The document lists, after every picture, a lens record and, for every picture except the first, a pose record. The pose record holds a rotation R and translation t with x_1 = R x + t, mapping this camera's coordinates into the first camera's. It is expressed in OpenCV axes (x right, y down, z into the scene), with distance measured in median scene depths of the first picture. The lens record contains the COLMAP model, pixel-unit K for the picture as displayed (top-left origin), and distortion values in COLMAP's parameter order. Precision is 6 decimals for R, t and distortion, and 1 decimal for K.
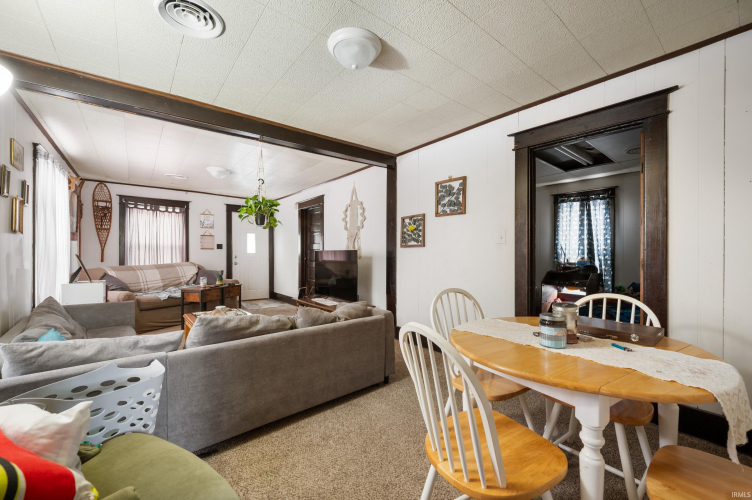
lens RADIAL K [[302.8, 0, 376.0], [0, 302.8, 250.0], [0, 0, 1]] dist [0.000548, 0.000005]
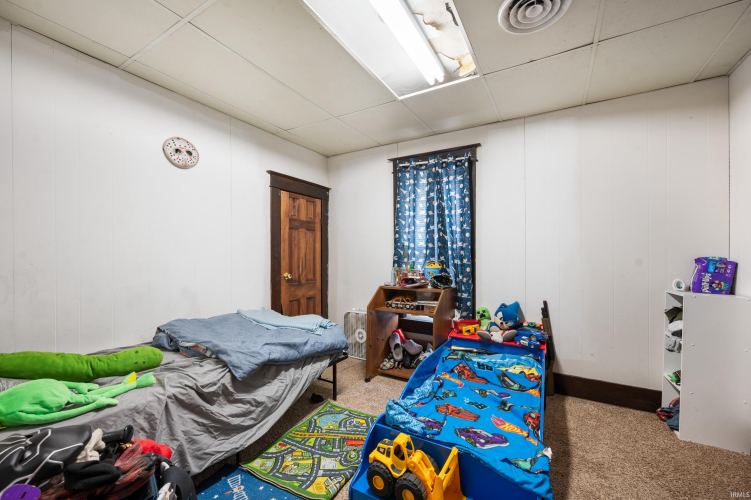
lens RADIAL K [[302.4, 0, 375.5], [0, 302.4, 250.0], [0, 0, 1]] dist [0.000548, 0.000005]
pose [[0.923397, -0.004542, 0.383820, 0.352118], [0.003404, 0.999988, 0.003645, -0.000995], [-0.383832, -0.002060, 0.923401, 0.492055]]
